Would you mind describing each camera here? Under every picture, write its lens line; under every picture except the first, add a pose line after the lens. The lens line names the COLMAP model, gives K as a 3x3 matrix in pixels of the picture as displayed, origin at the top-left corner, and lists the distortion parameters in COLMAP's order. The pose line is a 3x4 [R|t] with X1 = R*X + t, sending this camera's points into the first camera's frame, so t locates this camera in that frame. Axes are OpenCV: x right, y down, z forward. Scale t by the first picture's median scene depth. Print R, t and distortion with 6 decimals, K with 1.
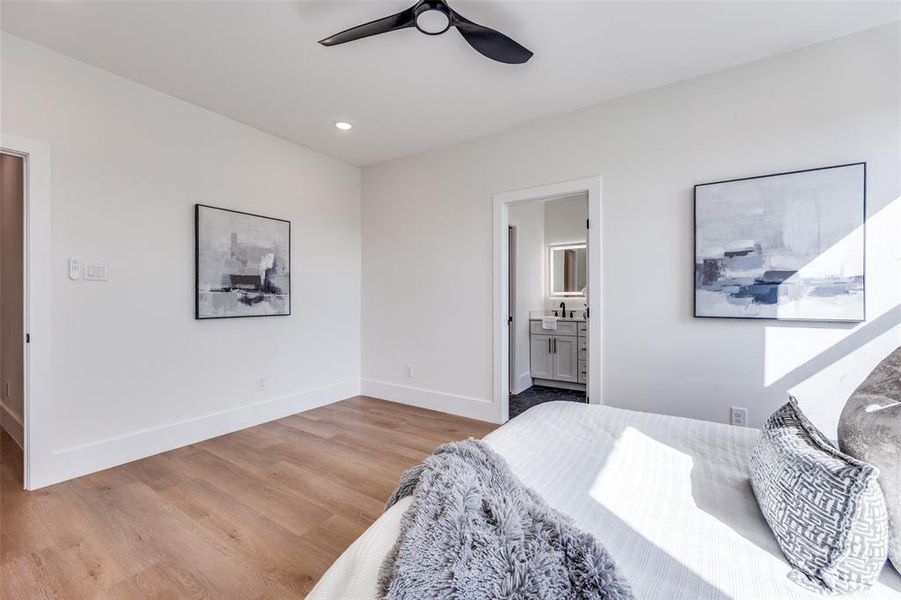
lens RADIAL K [[370.1, 0, 445.8], [0, 370.1, 300.6], [0, 0, 1]] dist [-0.001172, -0.000138]
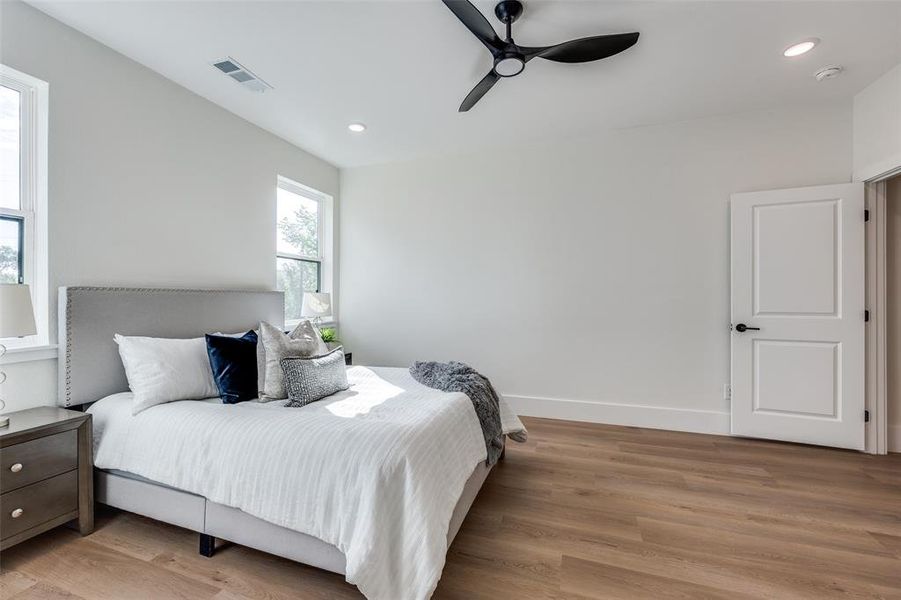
lens RADIAL K [[369.6, 0, 449.0], [0, 369.6, 297.8], [0, 0, 1]] dist [0.003867, 0.000314]
pose [[-0.969231, 0.003383, -0.246130, 0.299592], [0.002958, 0.999993, 0.002094, -0.007864], [0.246136, 0.001301, -0.969234, 1.438010]]
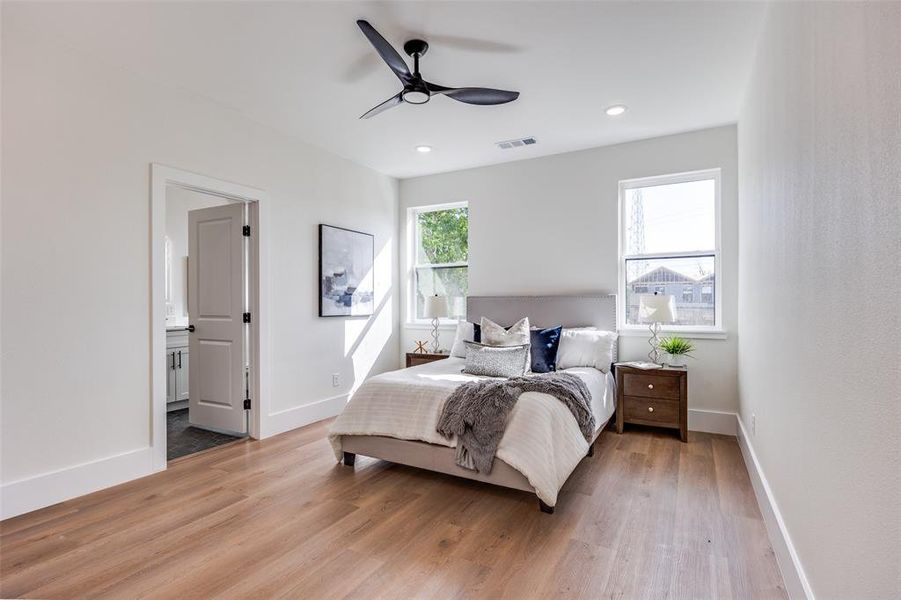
lens RADIAL K [[432.7, 0, 450.5], [0, 432.7, 300.0], [0, 0, 1]] dist [-0.000845, -0.000031]
pose [[-0.079201, 0.009105, 0.996817, -1.108262], [0.008845, 0.999925, -0.008431, -0.001079], [-0.996819, 0.008149, -0.079275, 0.687916]]
